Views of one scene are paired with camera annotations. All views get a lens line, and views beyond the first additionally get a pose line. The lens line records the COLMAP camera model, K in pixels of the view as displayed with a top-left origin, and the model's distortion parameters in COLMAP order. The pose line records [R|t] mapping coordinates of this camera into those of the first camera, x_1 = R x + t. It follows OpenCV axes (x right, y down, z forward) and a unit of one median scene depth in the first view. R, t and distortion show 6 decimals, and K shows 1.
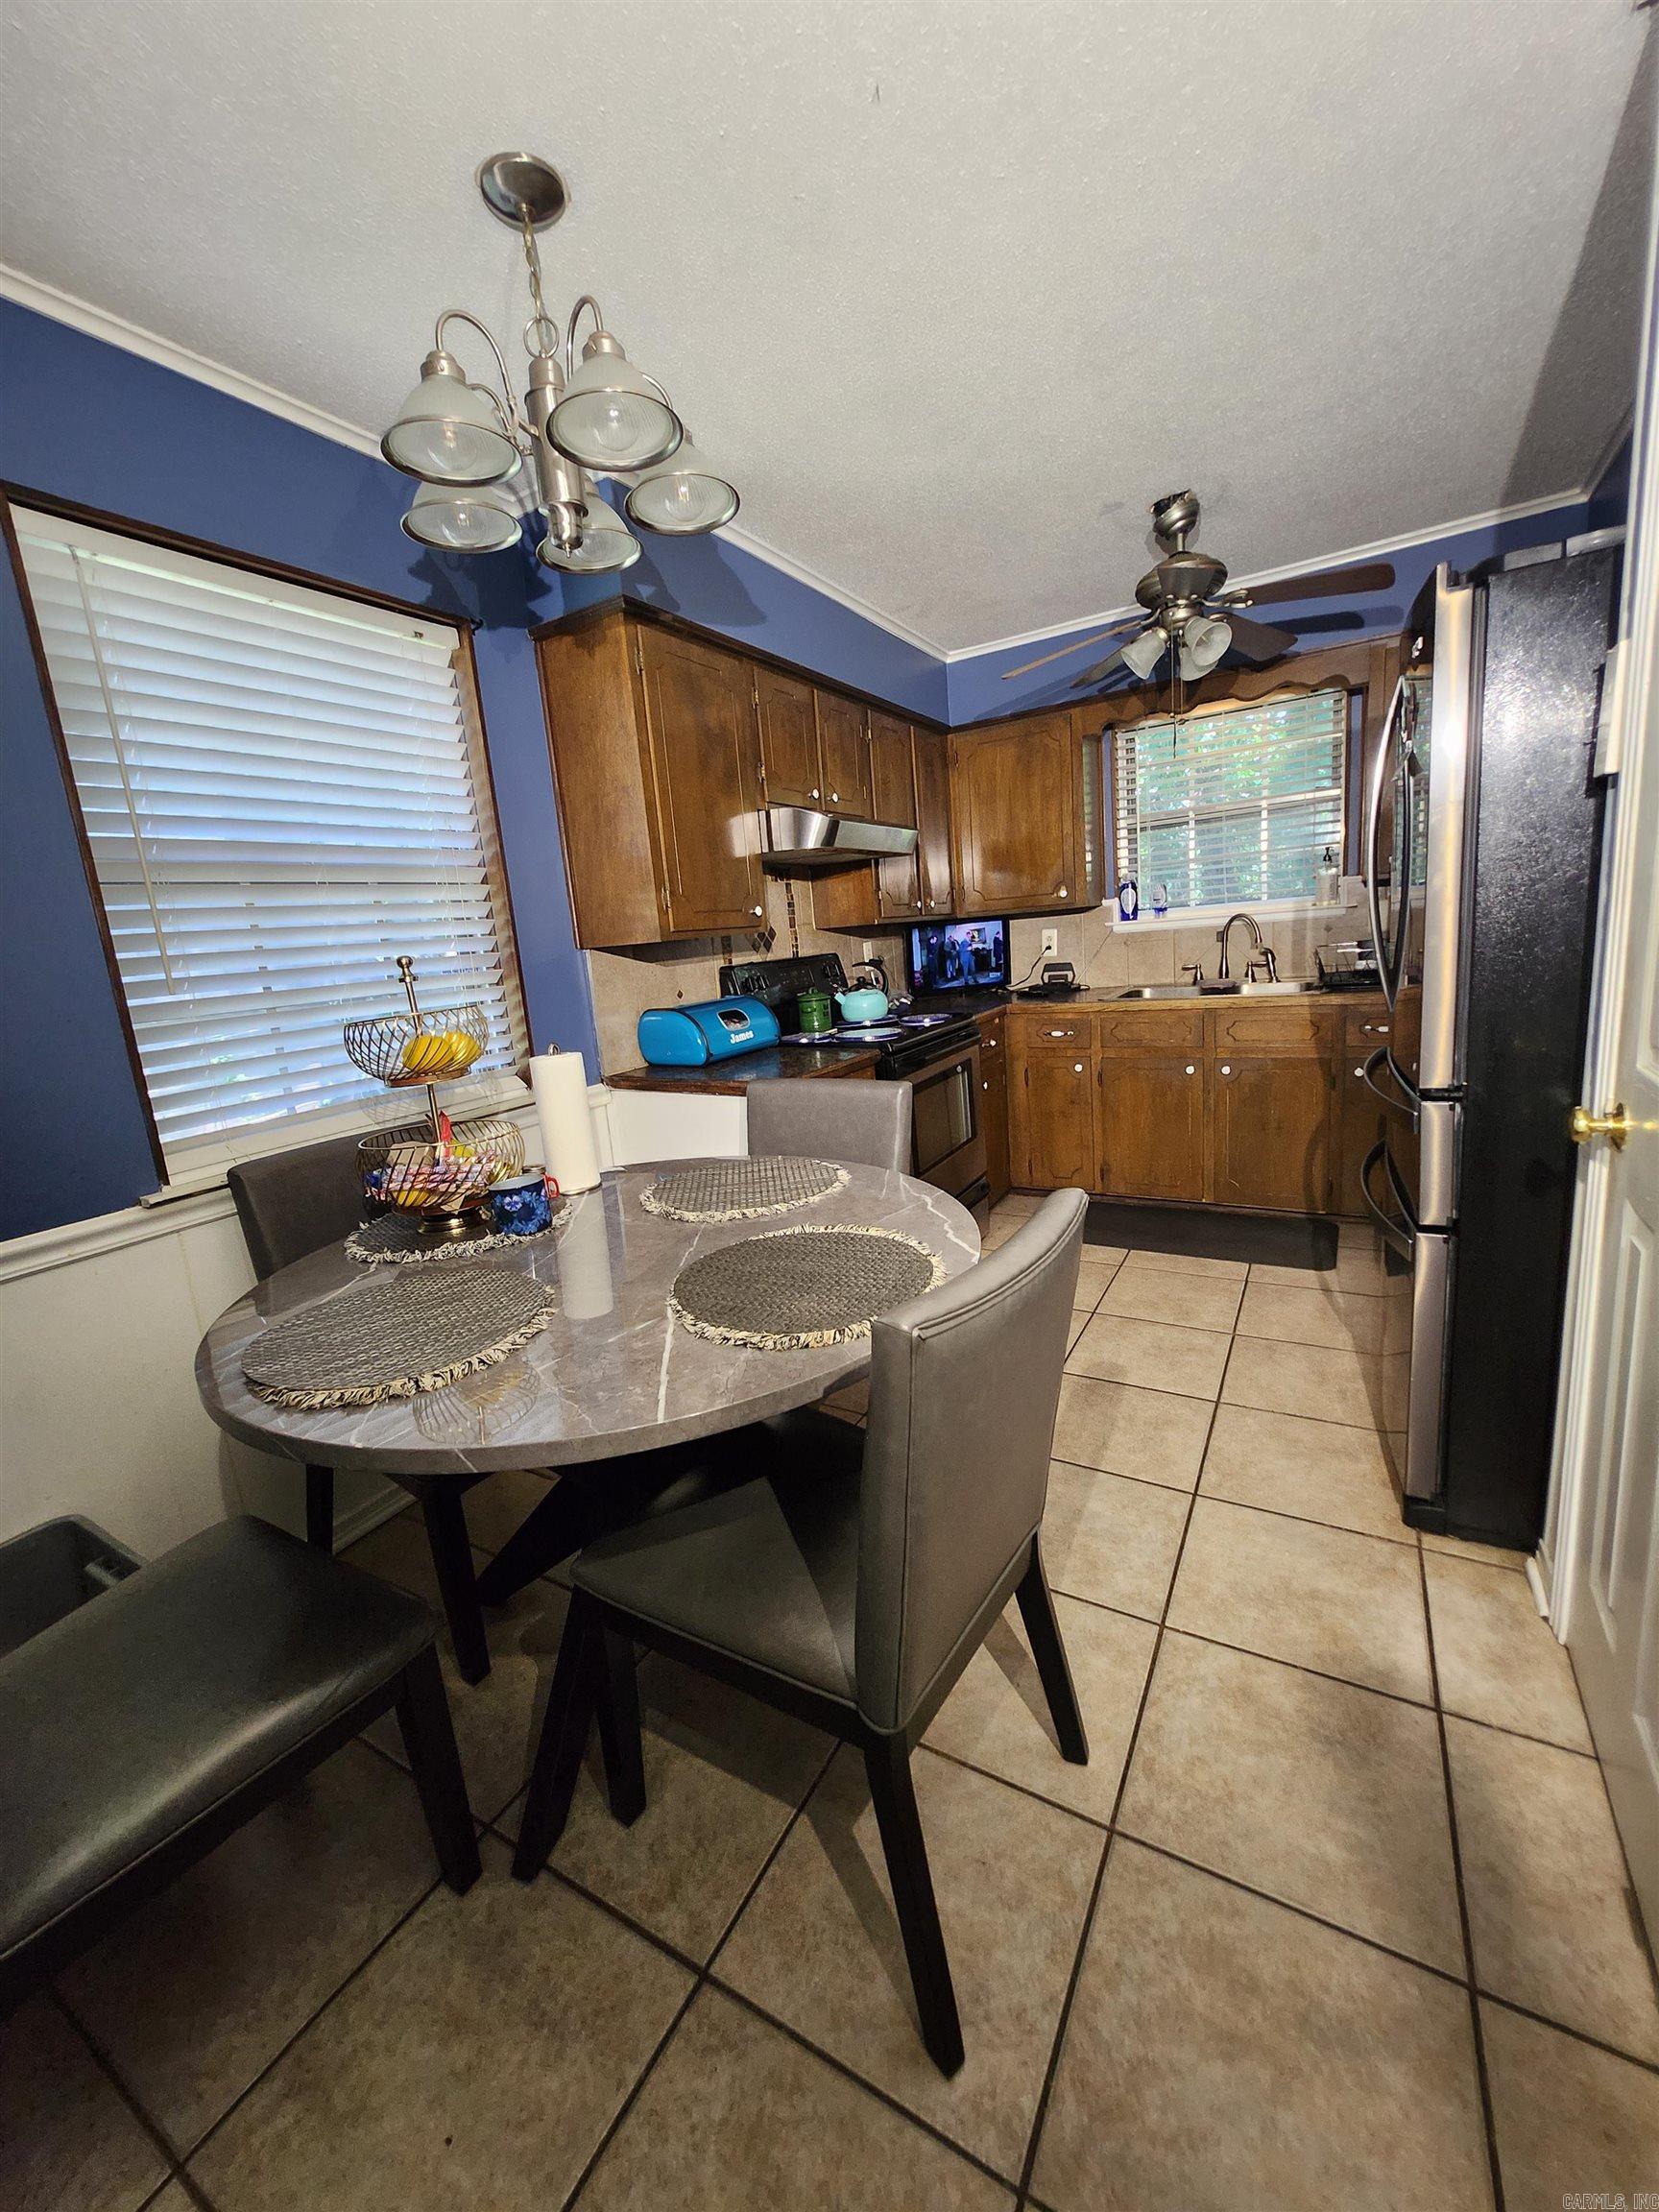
lens RADIAL K [[873.9, 0, 825.0], [0, 873.9, 1104.3], [0, 0, 1]] dist [-0.002625, 0.002530]
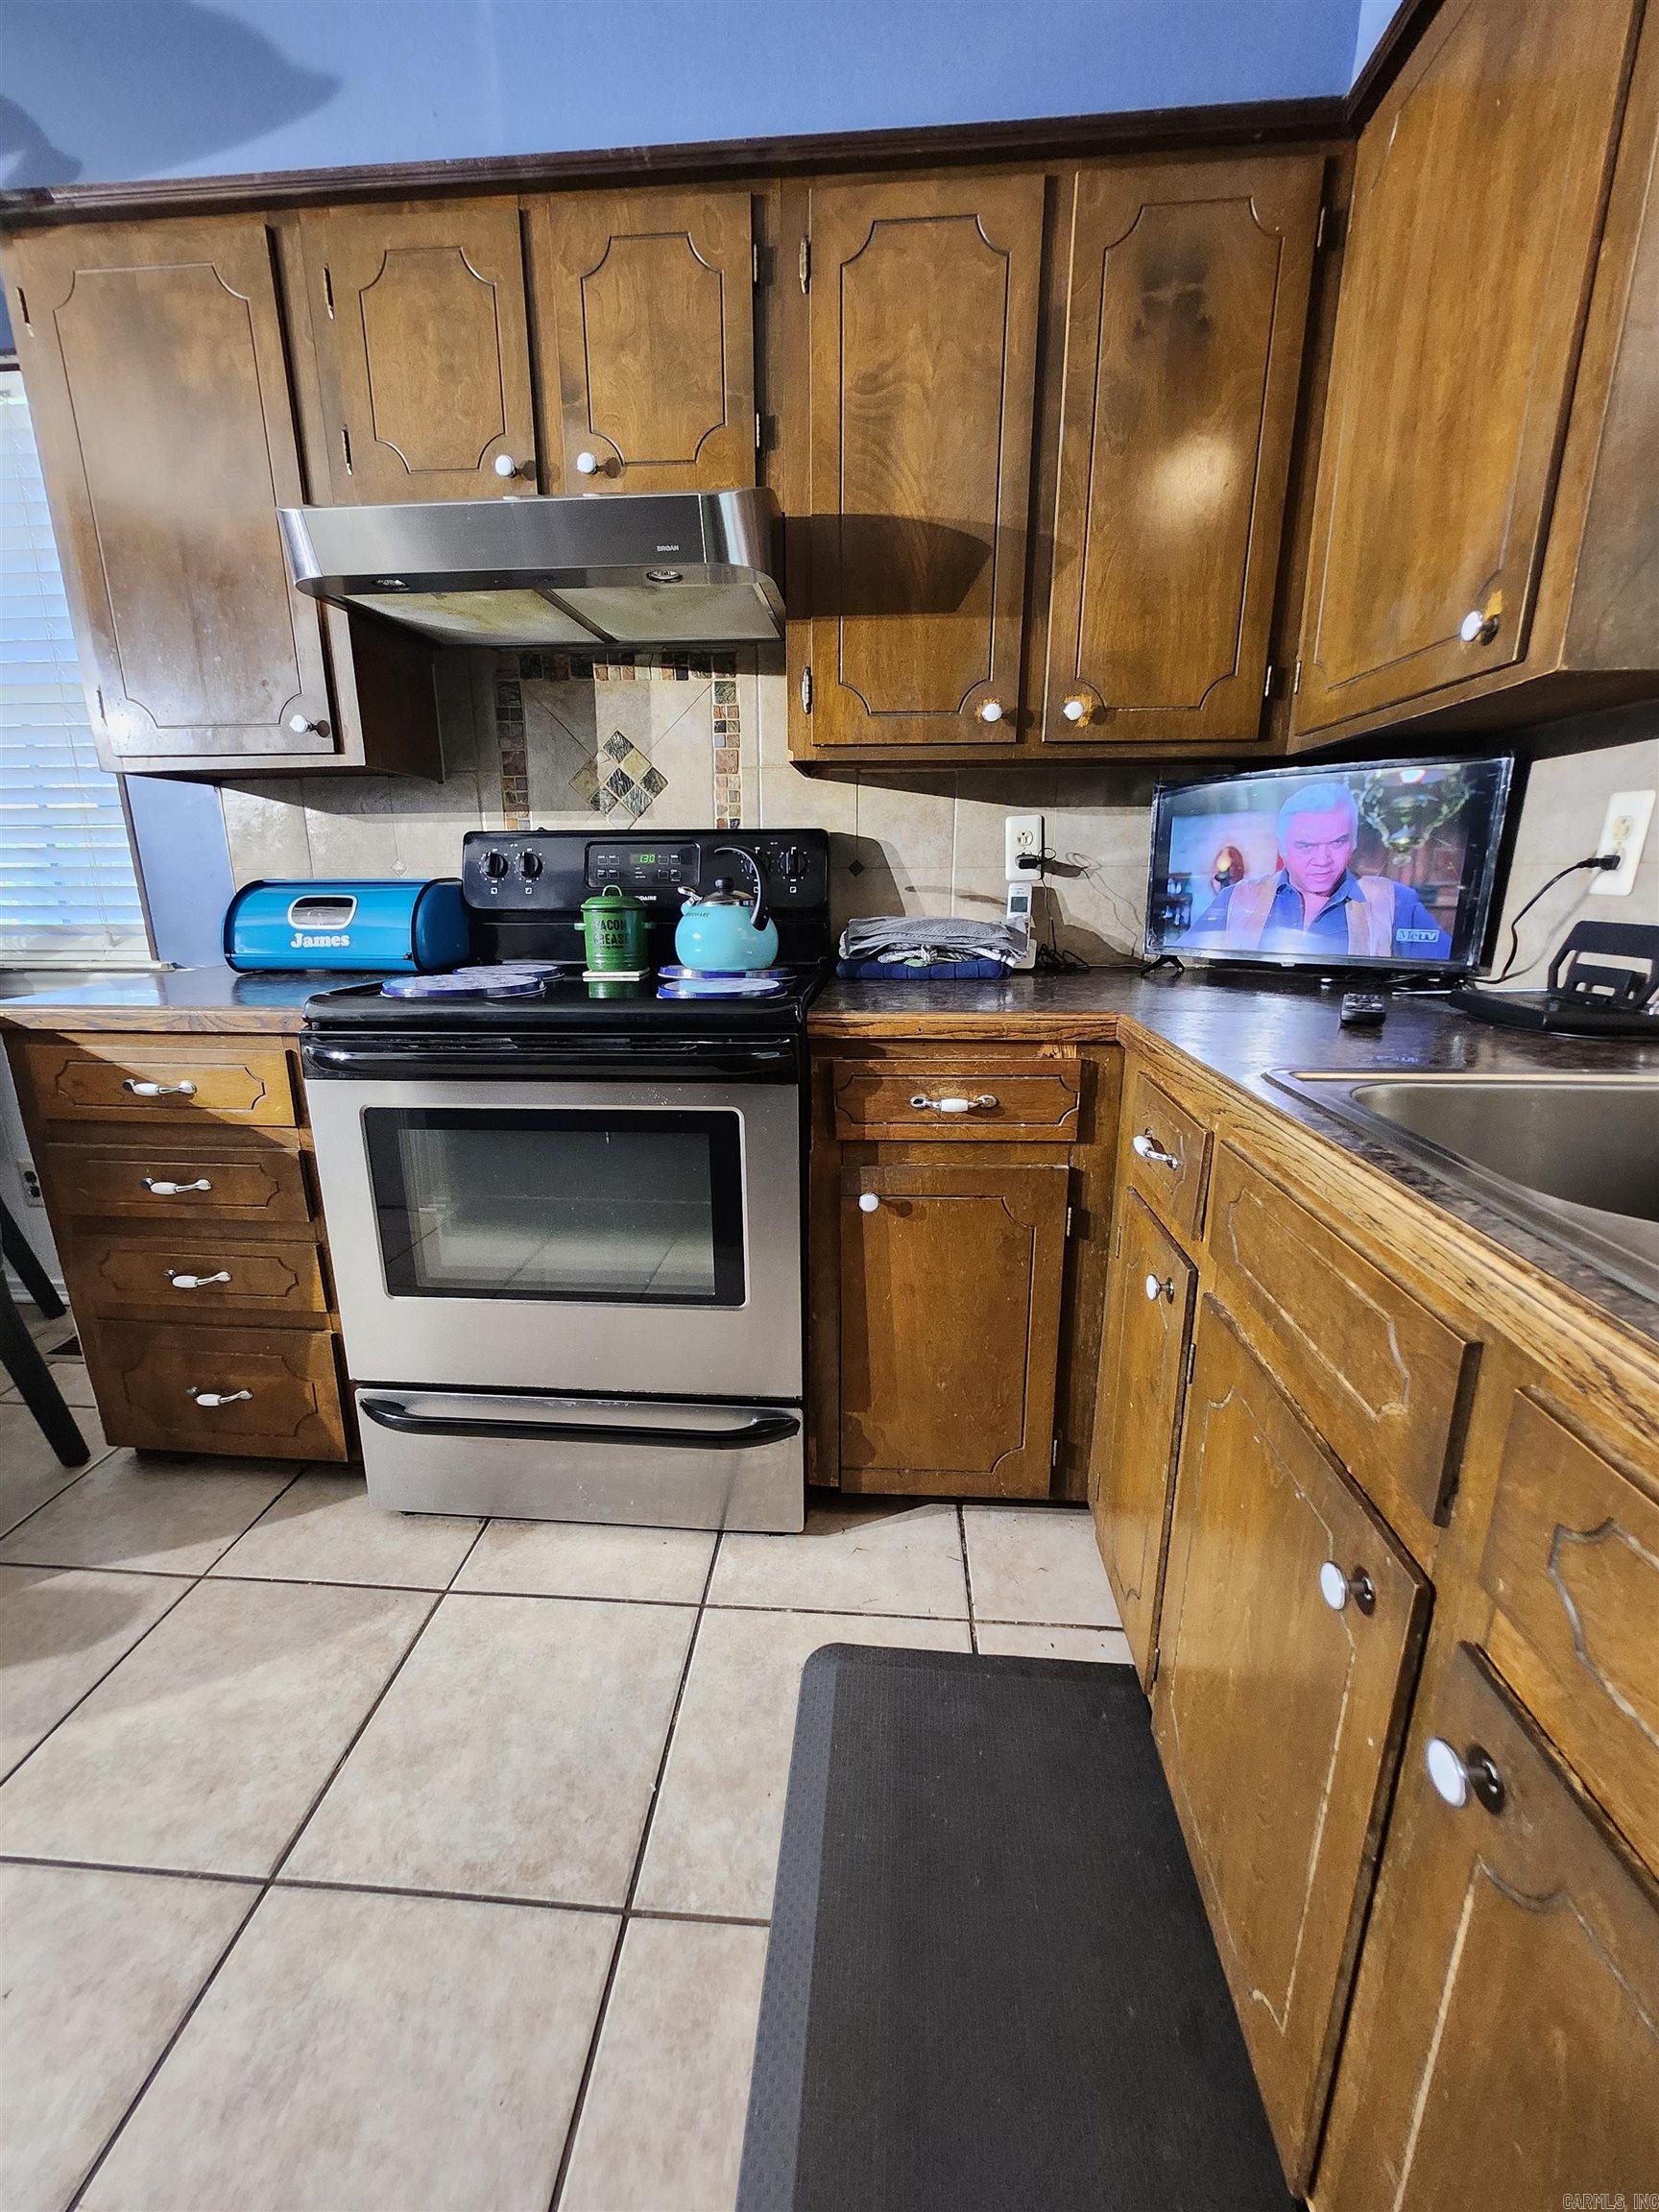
lens RADIAL K [[873.9, 0, 823.2], [0, 873.9, 1102.4], [0, 0, 1]] dist [-0.002625, 0.002530]
pose [[0.436424, 0.314223, -0.843088, 0.512865], [-0.204897, 0.947123, 0.246933, -0.161138], [0.876100, 0.064978, 0.477731, 0.843024]]
